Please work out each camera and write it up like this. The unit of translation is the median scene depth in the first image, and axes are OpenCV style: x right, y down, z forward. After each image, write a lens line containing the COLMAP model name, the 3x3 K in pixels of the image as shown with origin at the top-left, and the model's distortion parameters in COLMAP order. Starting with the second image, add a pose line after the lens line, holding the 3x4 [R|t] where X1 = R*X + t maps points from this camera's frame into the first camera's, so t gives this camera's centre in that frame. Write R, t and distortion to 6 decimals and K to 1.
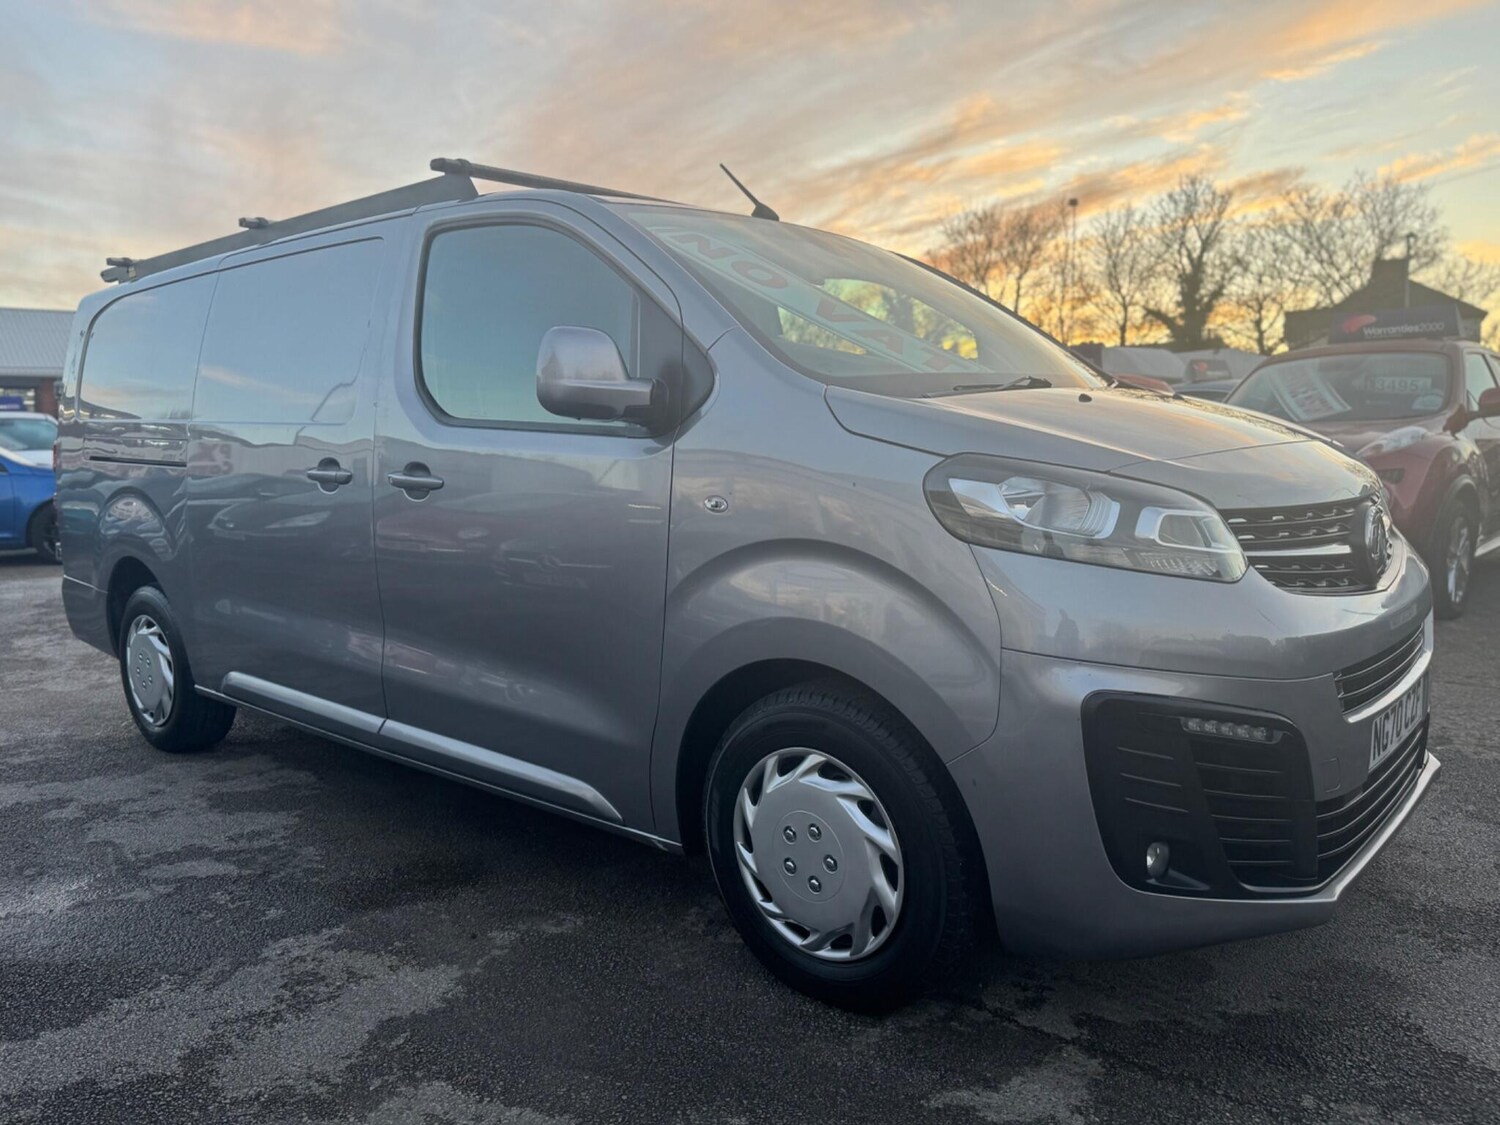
lens RADIAL K [[1101.5, 0, 741.4], [0, 1101.5, 568.1], [0, 0, 1]] dist [0.021017, -0.023586]
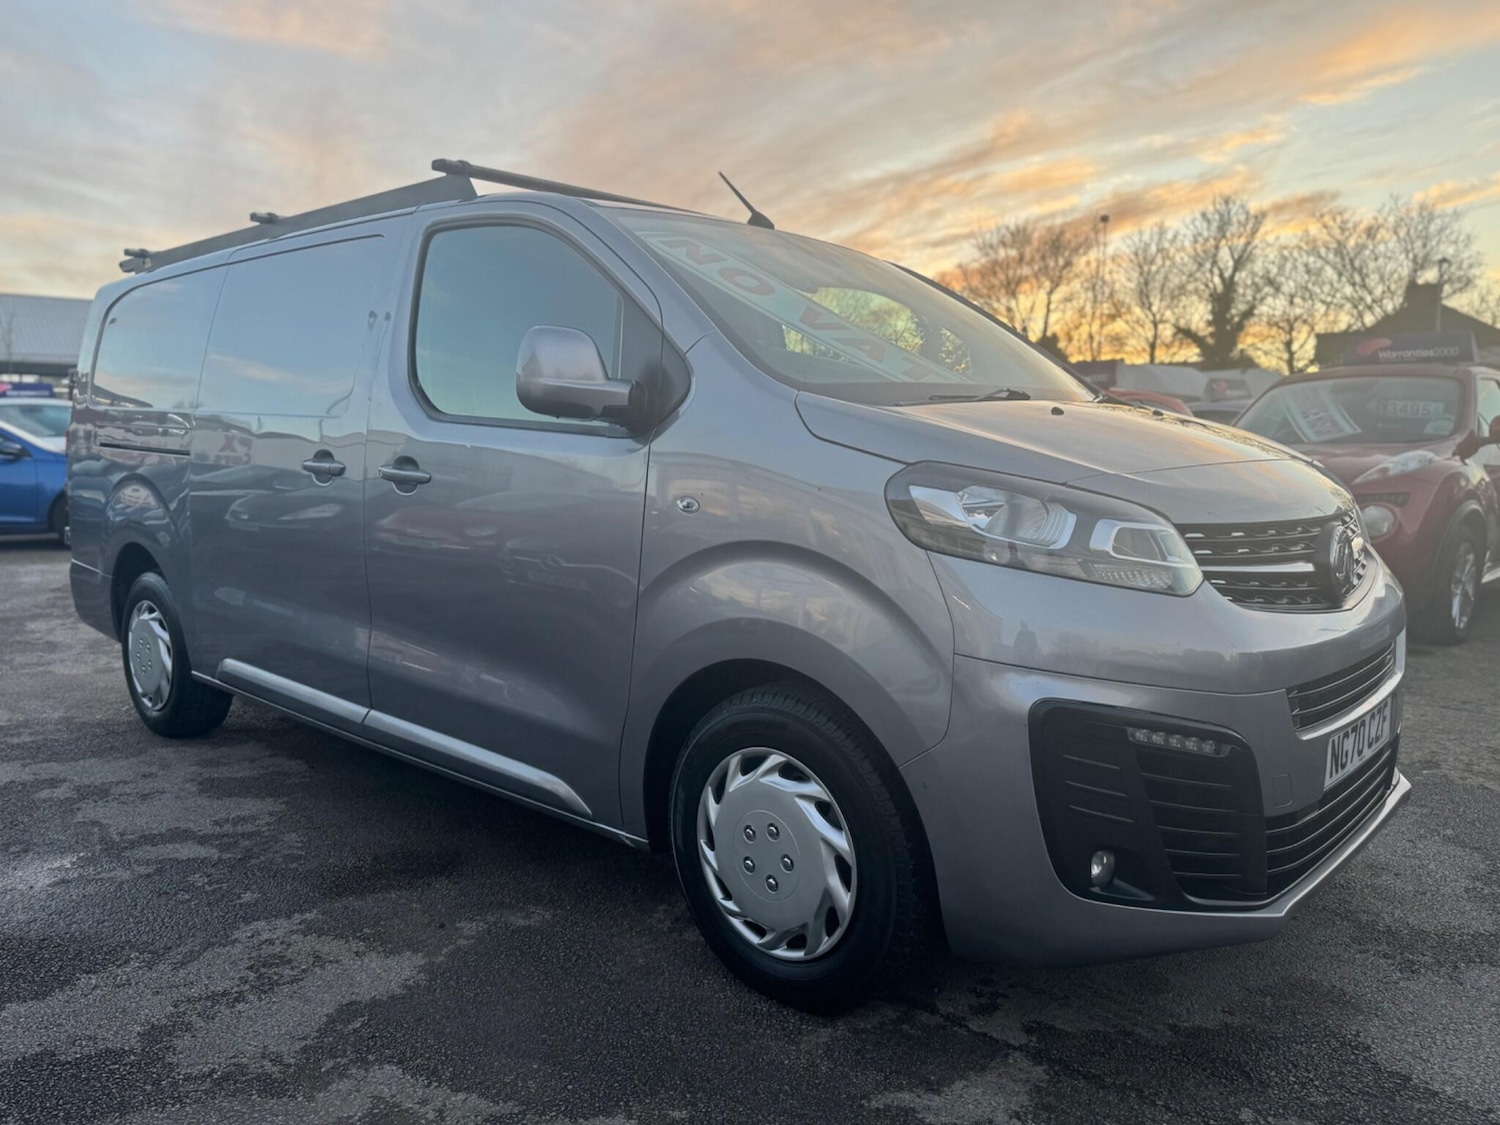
lens RADIAL K [[1101.5, 0, 751.5], [0, 1101.5, 561.9], [0, 0, 1]] dist [0.021017, -0.023586]
pose [[0.999480, 0.029308, -0.013467, 0.038551], [-0.029464, 0.999500, -0.011505, 0.003165], [0.013123, 0.011896, 0.999843, -0.010020]]
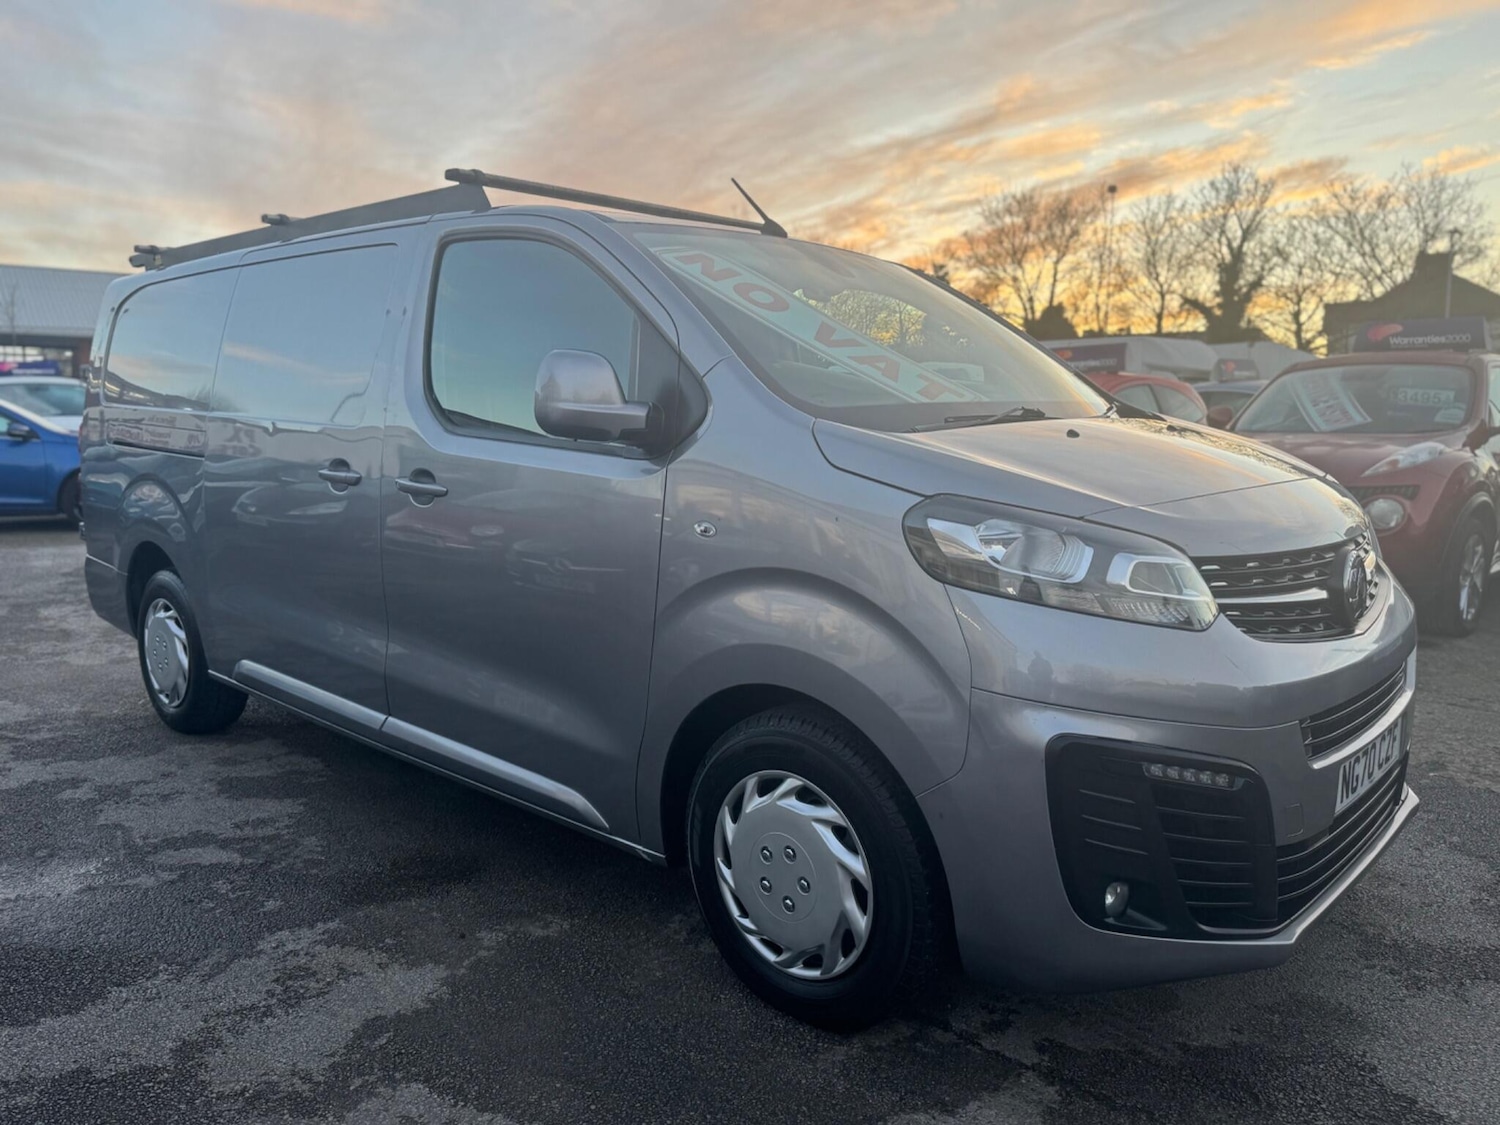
lens RADIAL K [[1101.5, 0, 747.9], [0, 1101.5, 561.4], [0, 0, 1]] dist [0.021017, -0.023586]
pose [[0.999363, 0.030589, -0.018357, 0.027535], [-0.030301, 0.999416, 0.015768, -0.034611], [0.018829, -0.015202, 0.999707, -0.016880]]
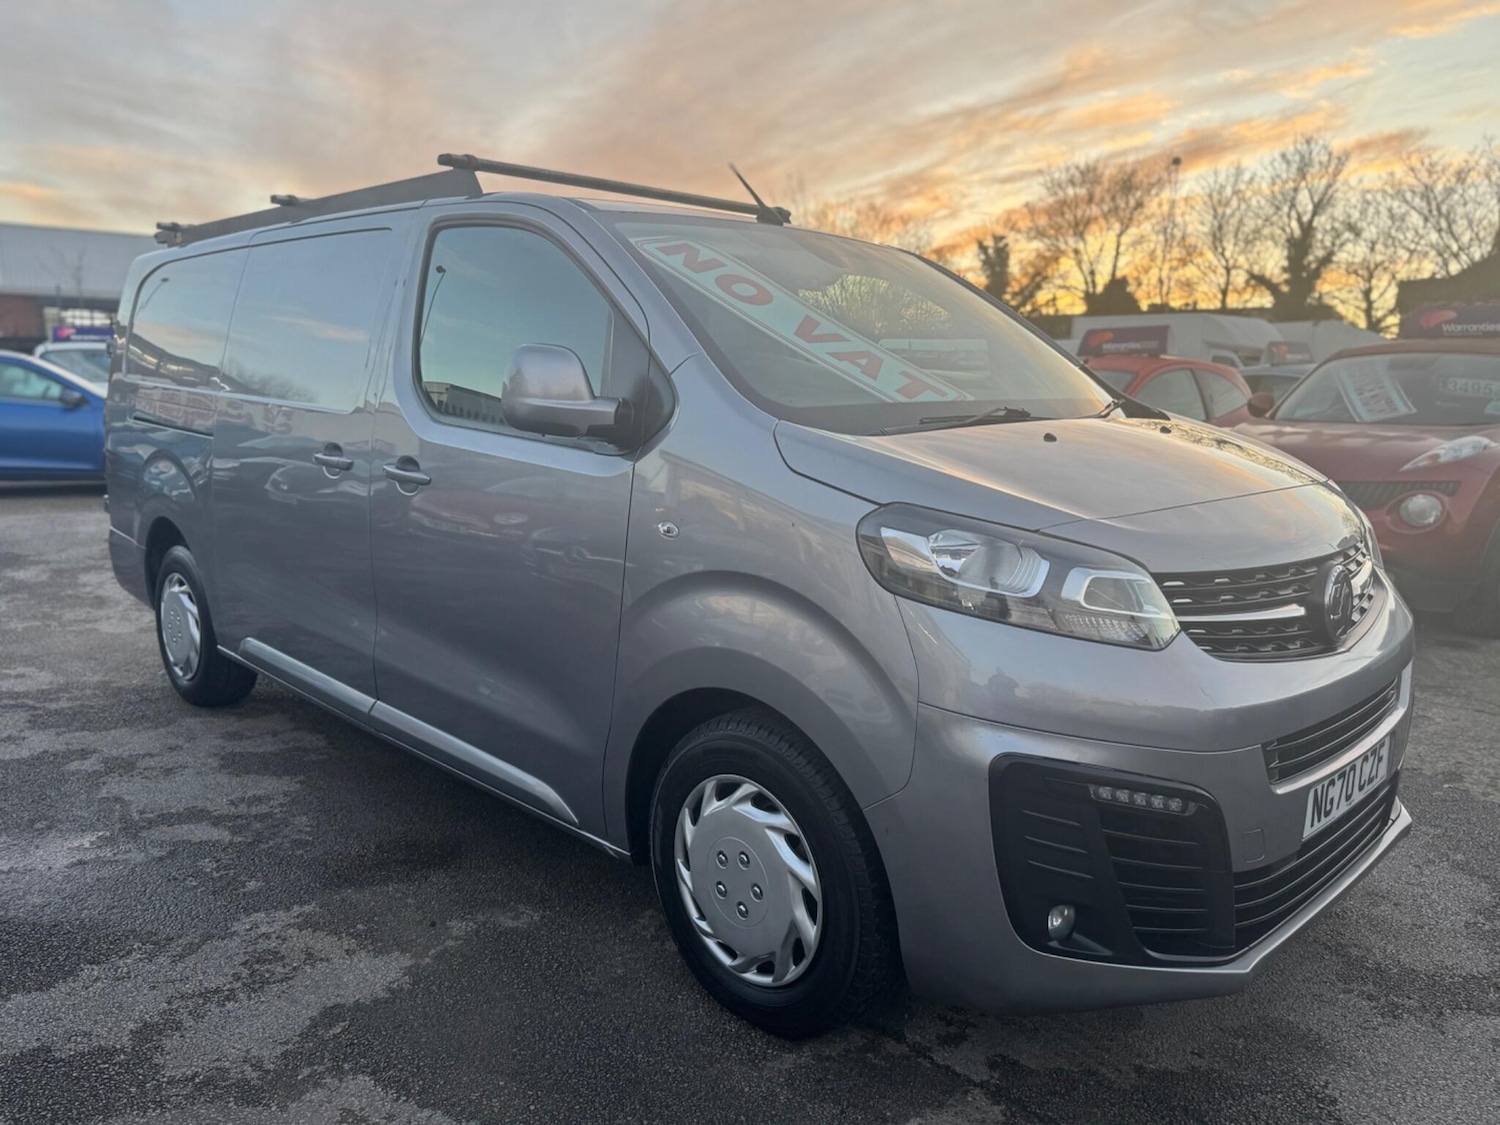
lens RADIAL K [[1101.5, 0, 752.0], [0, 1101.5, 557.3], [0, 0, 1]] dist [0.021017, -0.023586]
pose [[0.996722, 0.052442, -0.061598, 0.088499], [-0.050045, 0.997952, 0.039830, -0.058041], [0.063561, -0.036617, 0.997306, -0.003533]]
